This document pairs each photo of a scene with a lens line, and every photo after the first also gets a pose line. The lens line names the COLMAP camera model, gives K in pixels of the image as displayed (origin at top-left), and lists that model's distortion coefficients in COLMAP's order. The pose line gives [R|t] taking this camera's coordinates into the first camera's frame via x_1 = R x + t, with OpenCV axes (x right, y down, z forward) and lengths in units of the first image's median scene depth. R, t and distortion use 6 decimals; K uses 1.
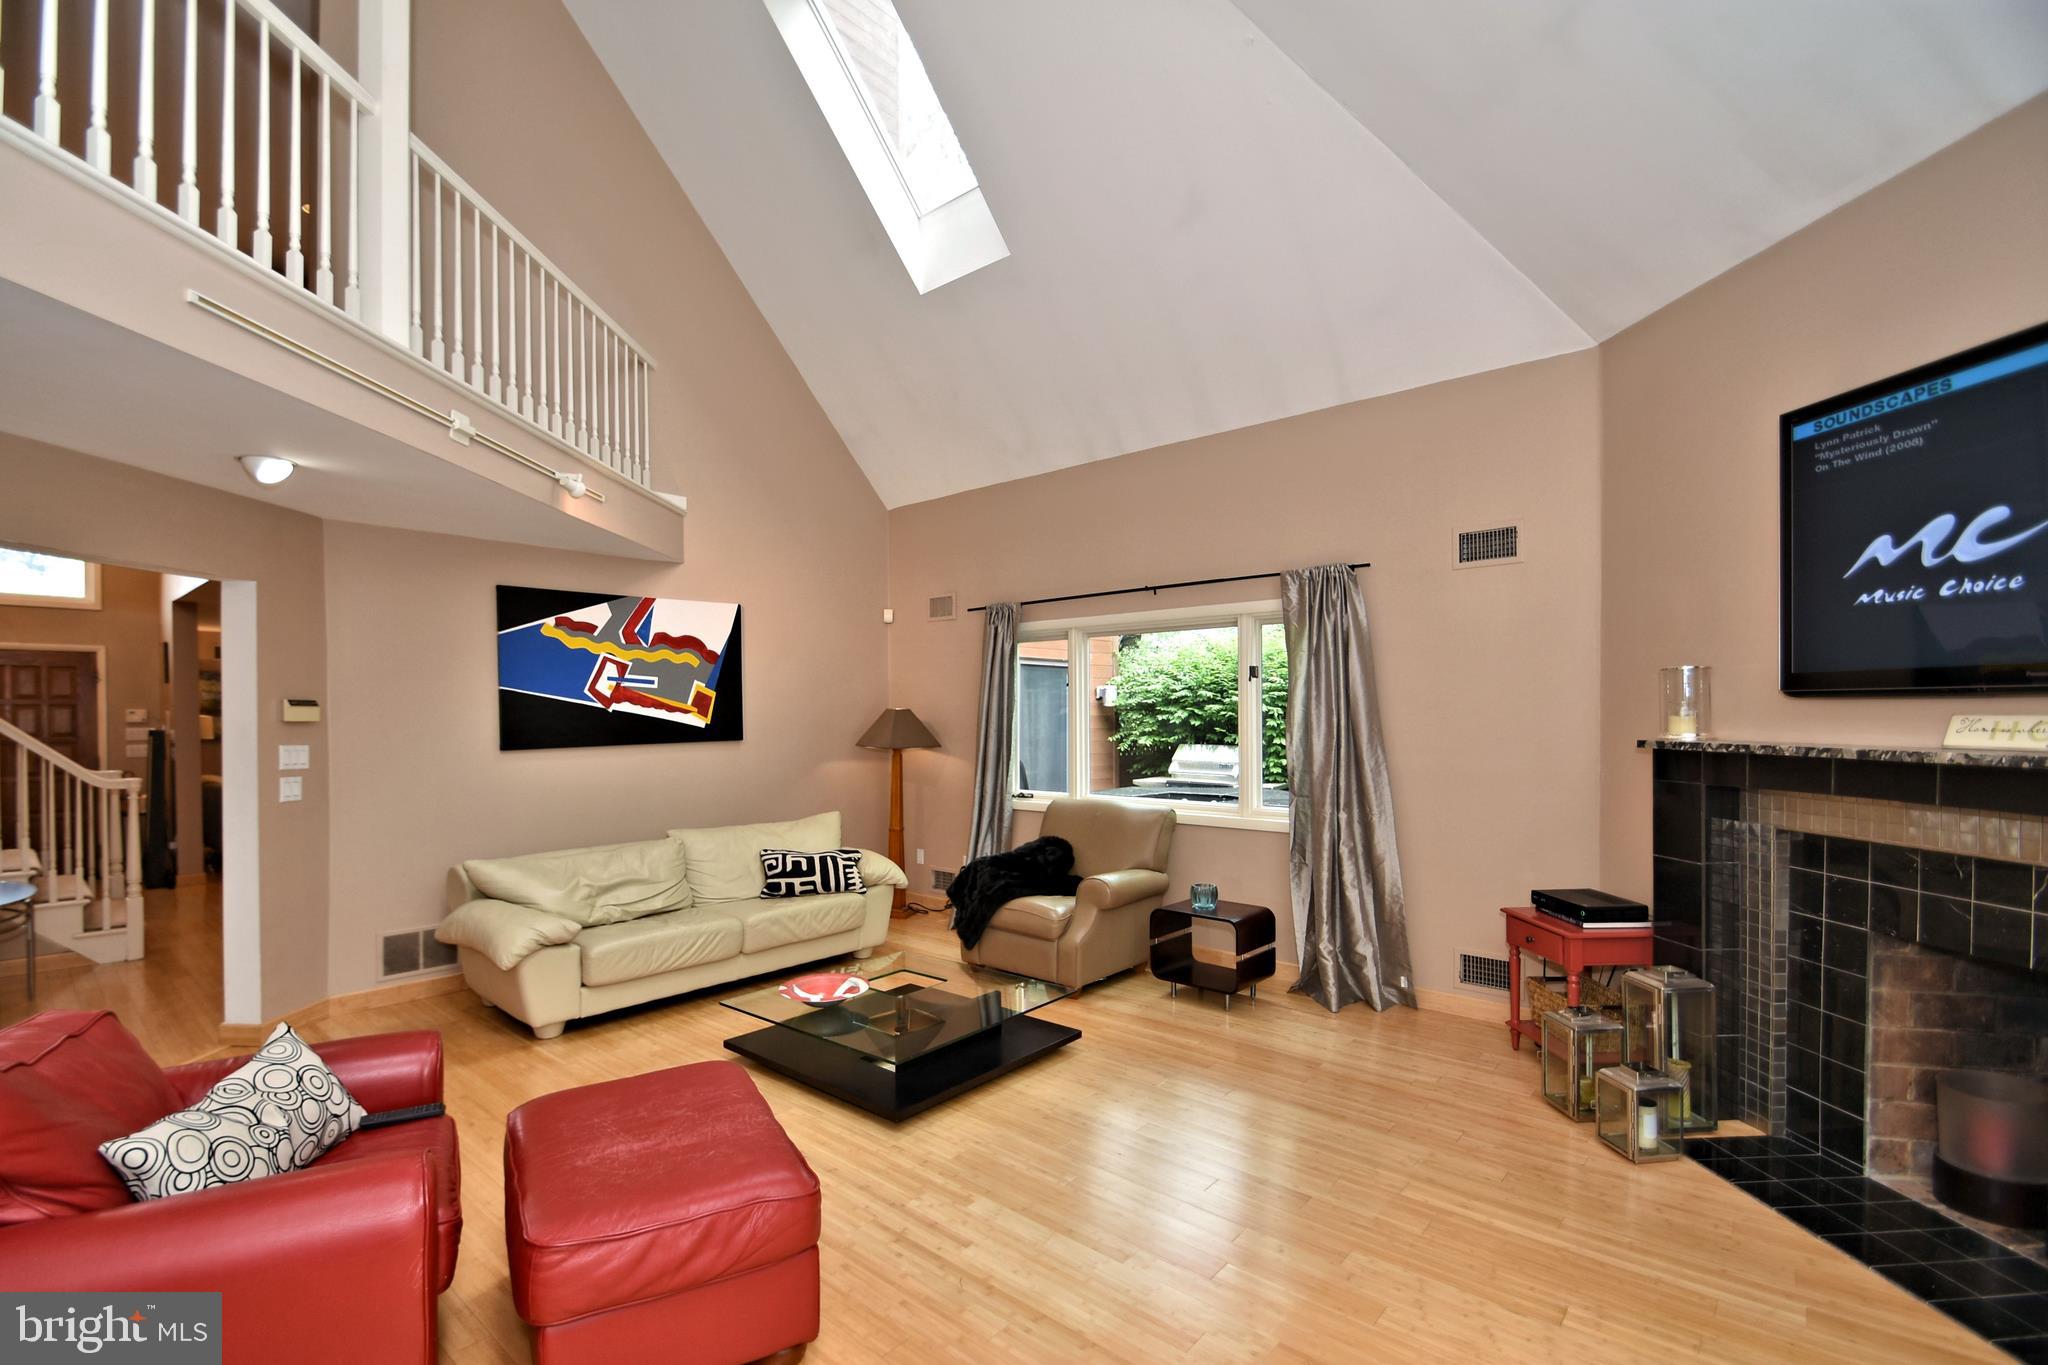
lens RADIAL K [[902.9, 0, 983.1], [0, 902.9, 722.5], [0, 0, 1]] dist [0.000987, -0.001501]
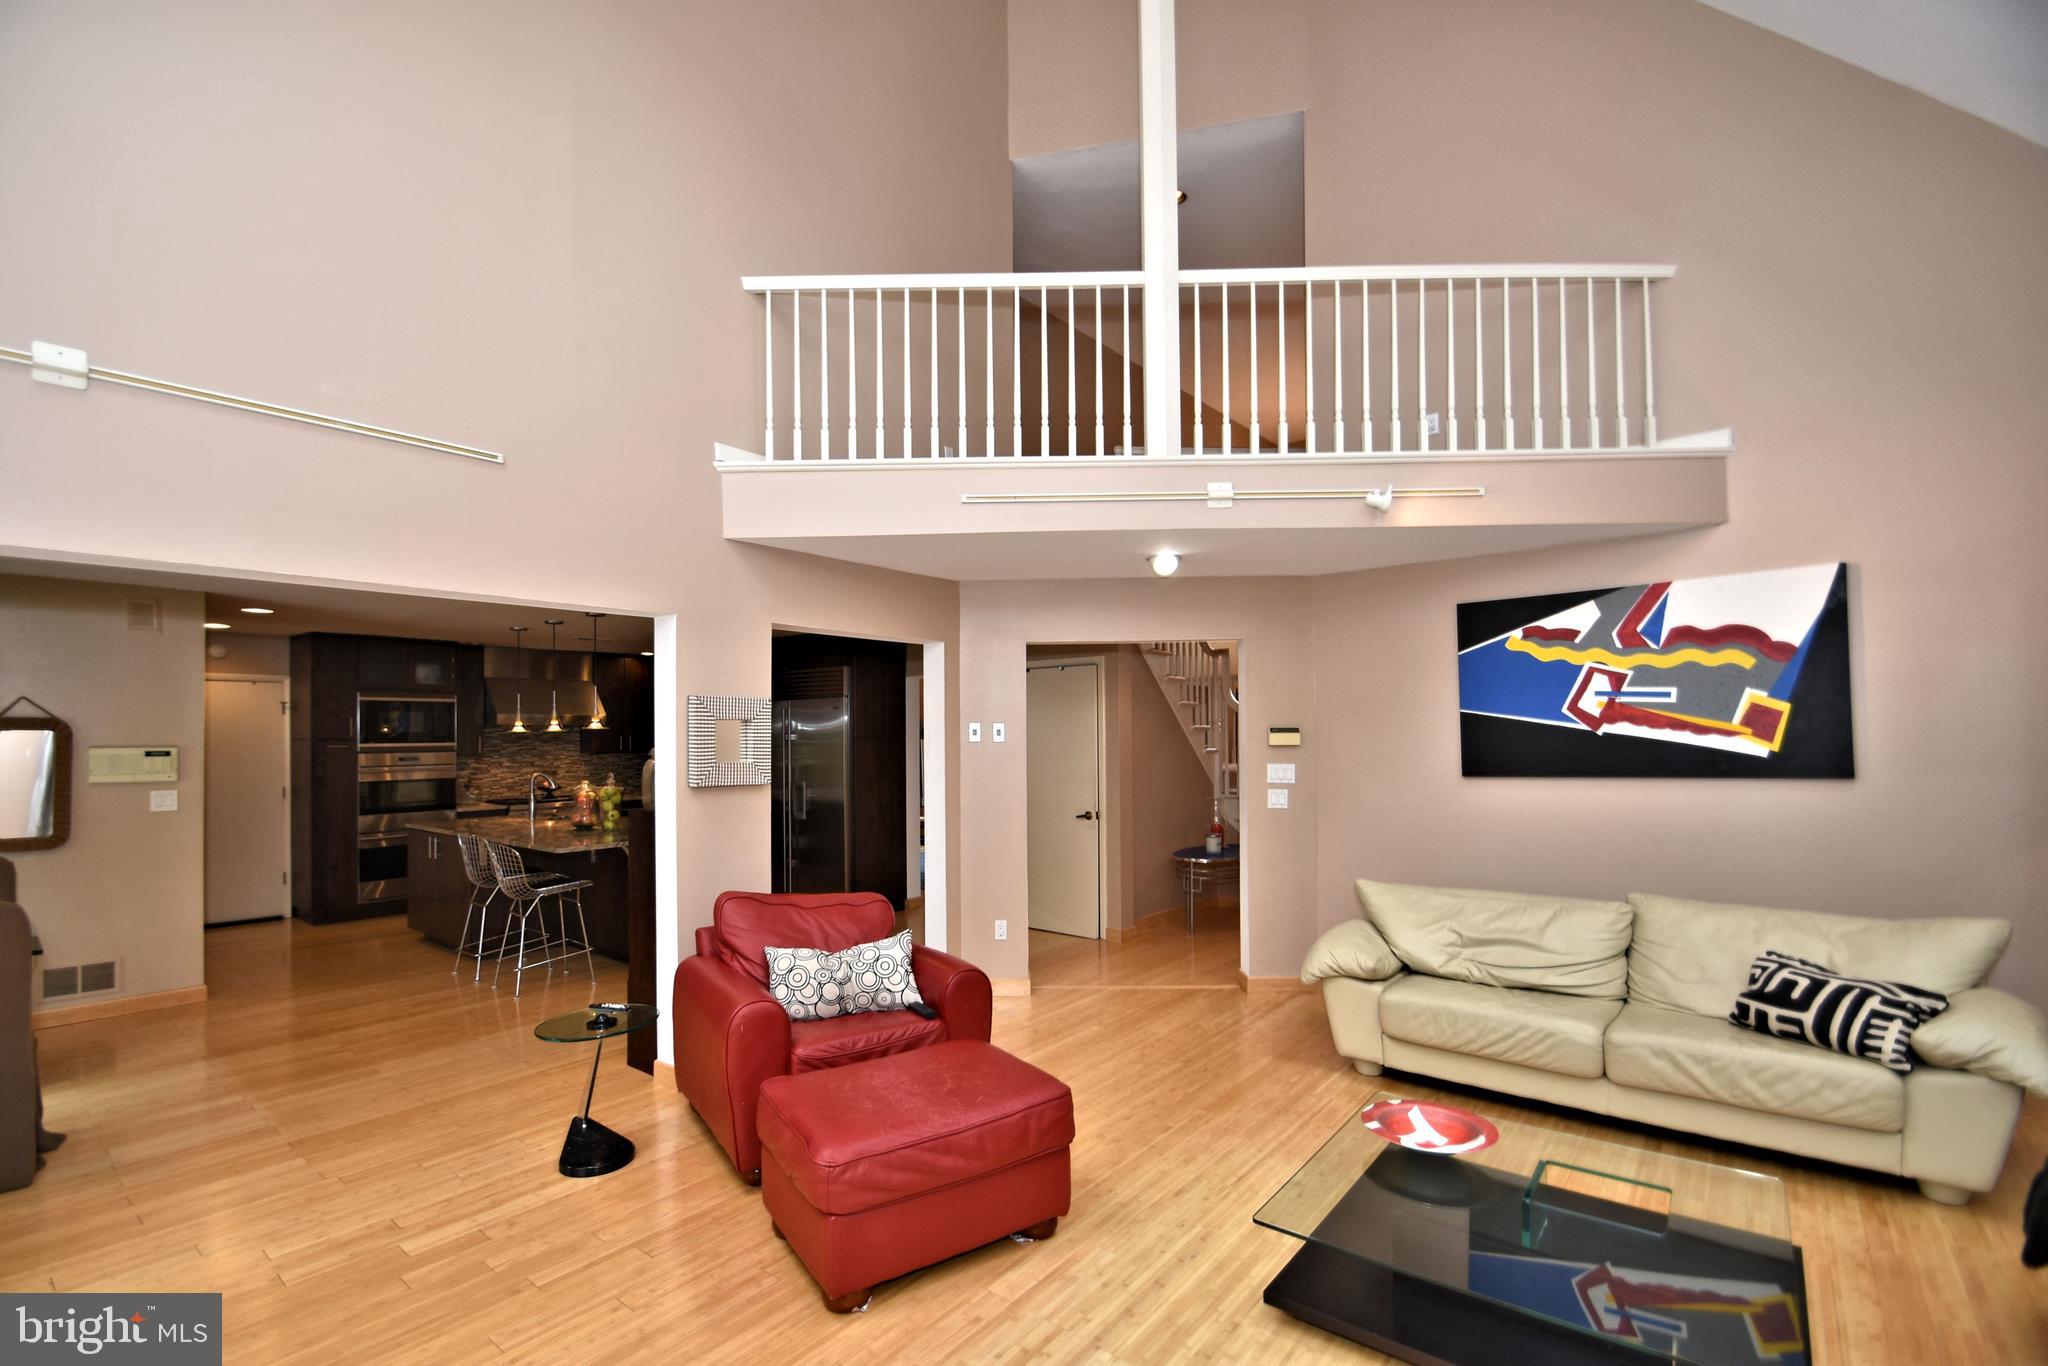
lens RADIAL K [[902.9, 0, 1033.0], [0, 902.9, 718.1], [0, 0, 1]] dist [0.000987, -0.001501]
pose [[0.072233, -0.025014, -0.997074, 0.355991], [-0.005787, 0.999658, -0.025499, -0.003315], [0.997371, 0.007612, 0.072063, 0.442235]]
